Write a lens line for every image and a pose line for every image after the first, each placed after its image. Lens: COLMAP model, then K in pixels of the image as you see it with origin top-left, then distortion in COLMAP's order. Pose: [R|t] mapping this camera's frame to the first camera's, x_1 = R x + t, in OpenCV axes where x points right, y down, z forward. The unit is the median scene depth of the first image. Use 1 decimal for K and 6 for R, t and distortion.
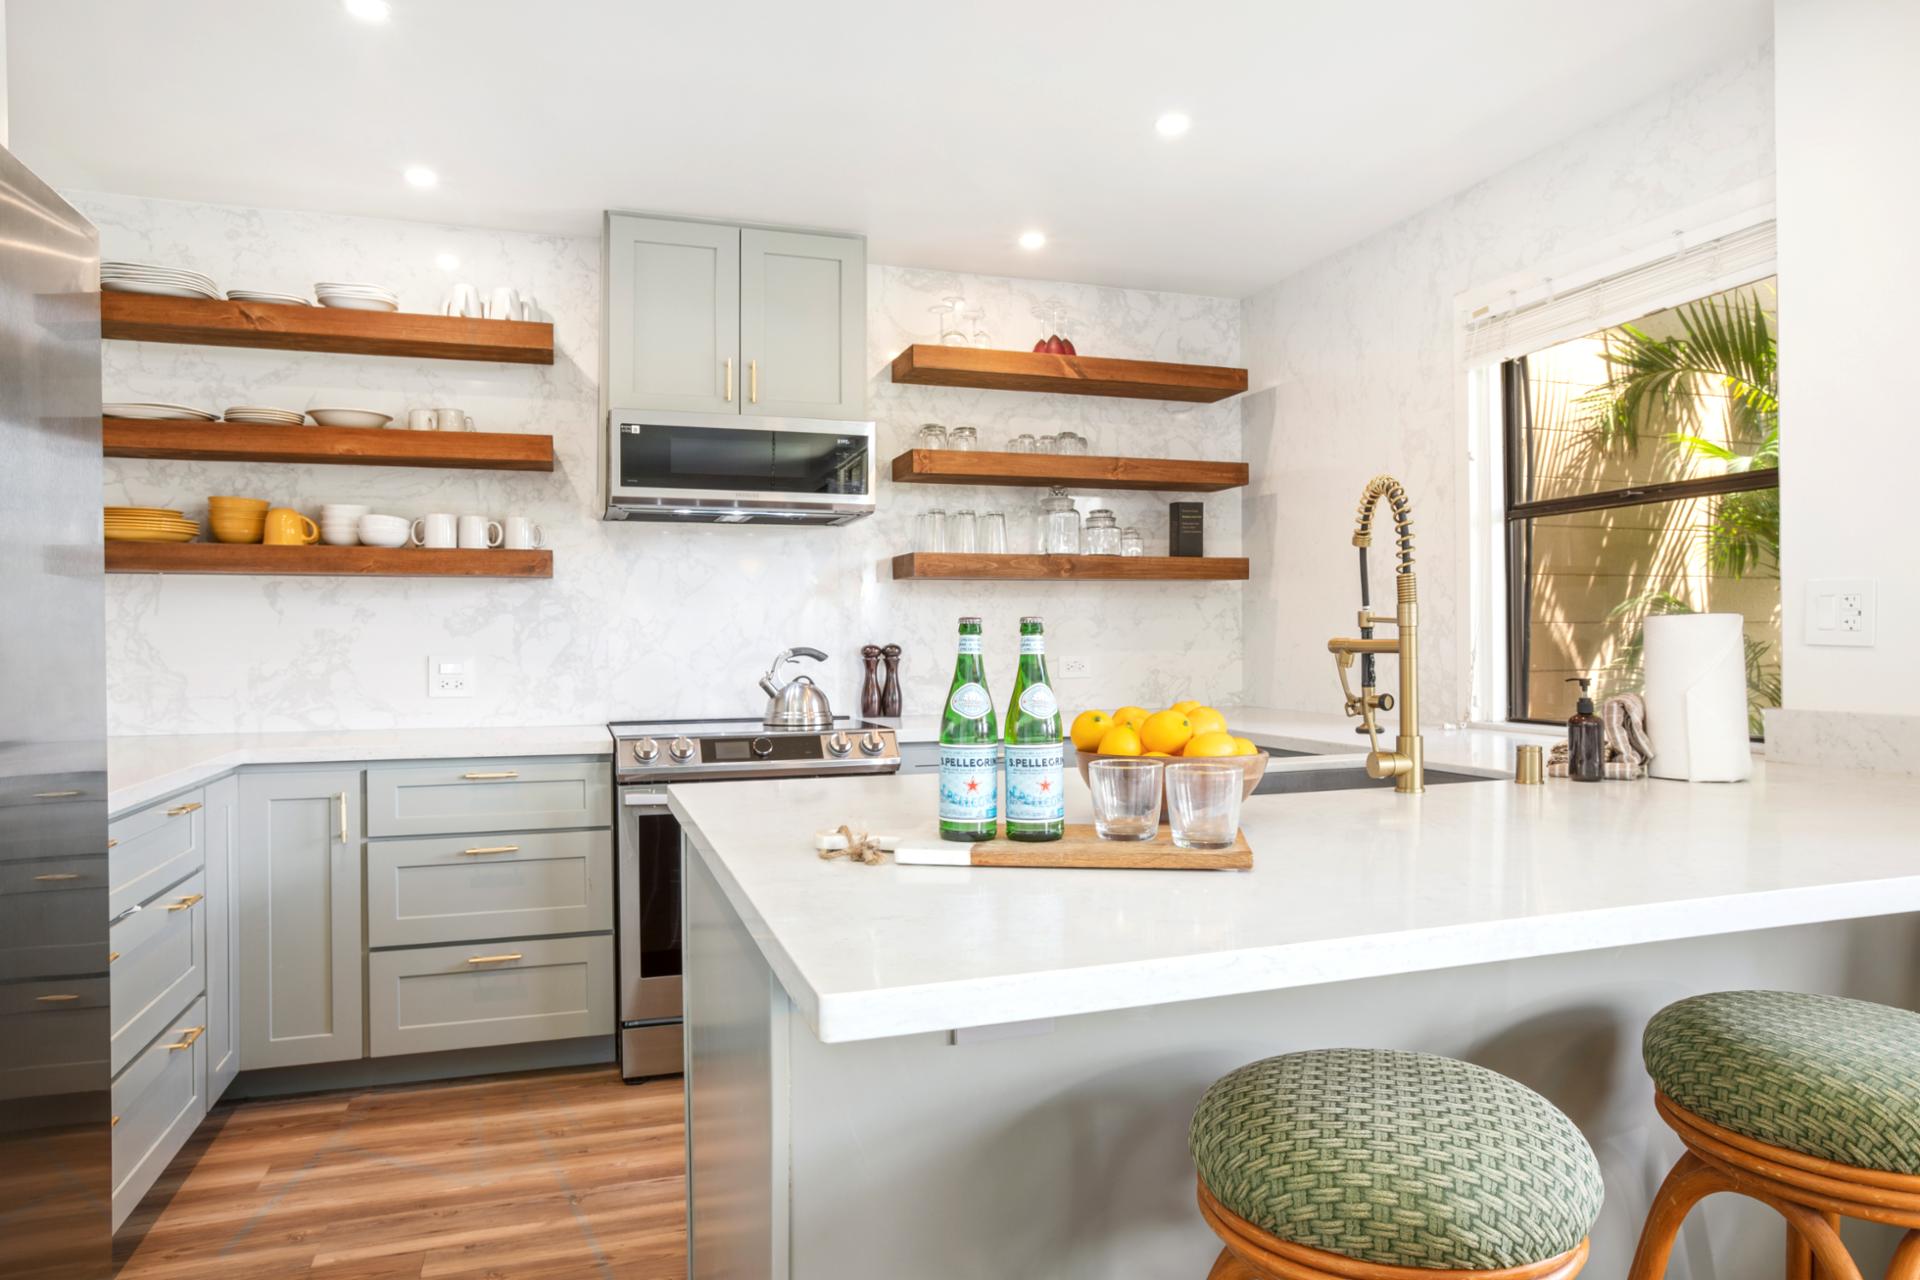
lens RADIAL K [[1178.0, 0, 959.3], [0, 1178.0, 642.5], [0, 0, 1]] dist [-0.006356, -0.001683]
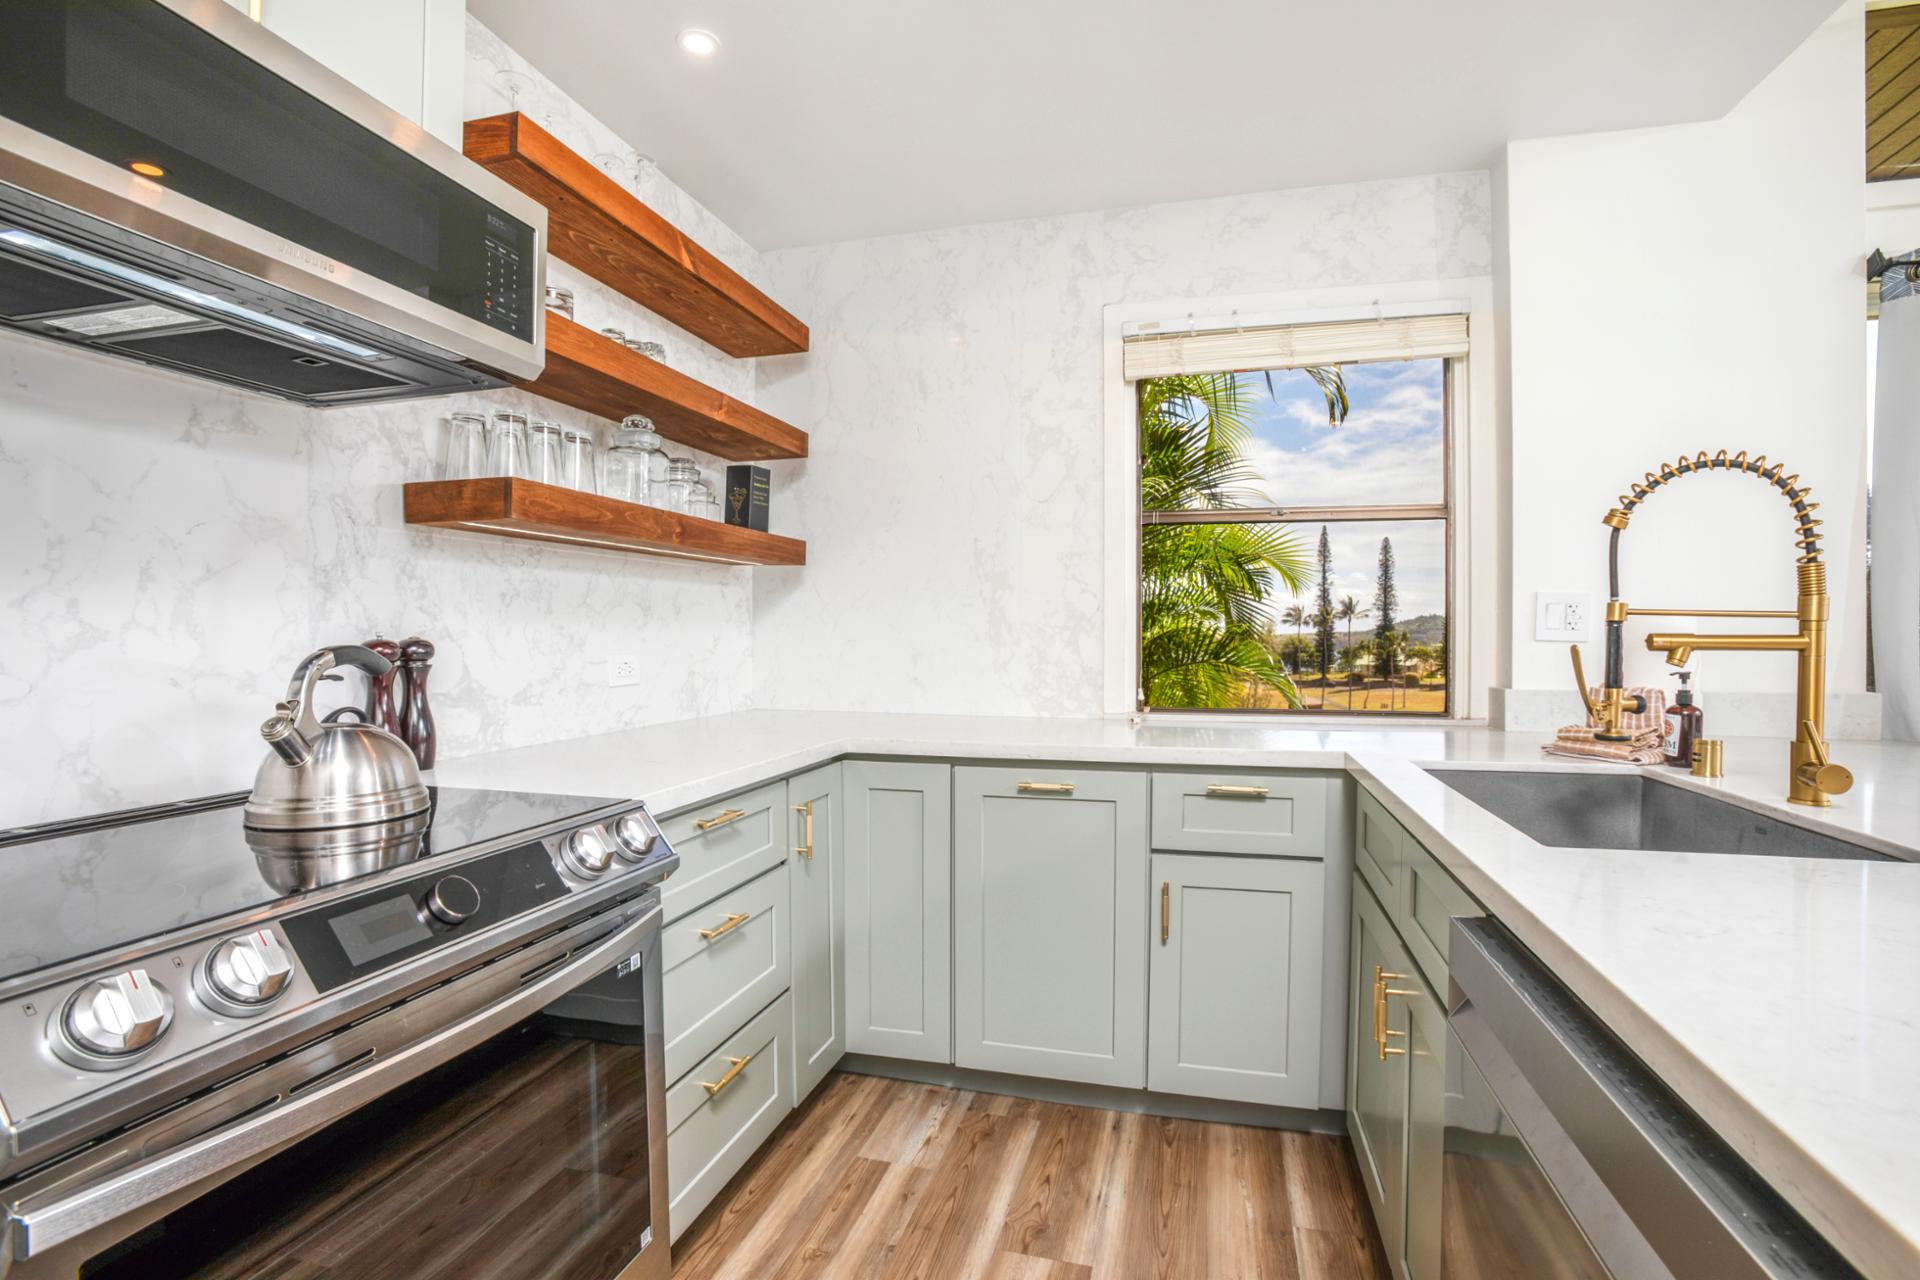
lens RADIAL K [[907.3, 0, 954.8], [0, 907.3, 631.1], [0, 0, 1]] dist [-0.044372, 0.000000]
pose [[0.559115, 0.006332, 0.829066, -0.263176], [-0.002219, 0.999979, -0.006141, -0.000422], [-0.829087, 0.001594, 0.559117, 0.556332]]
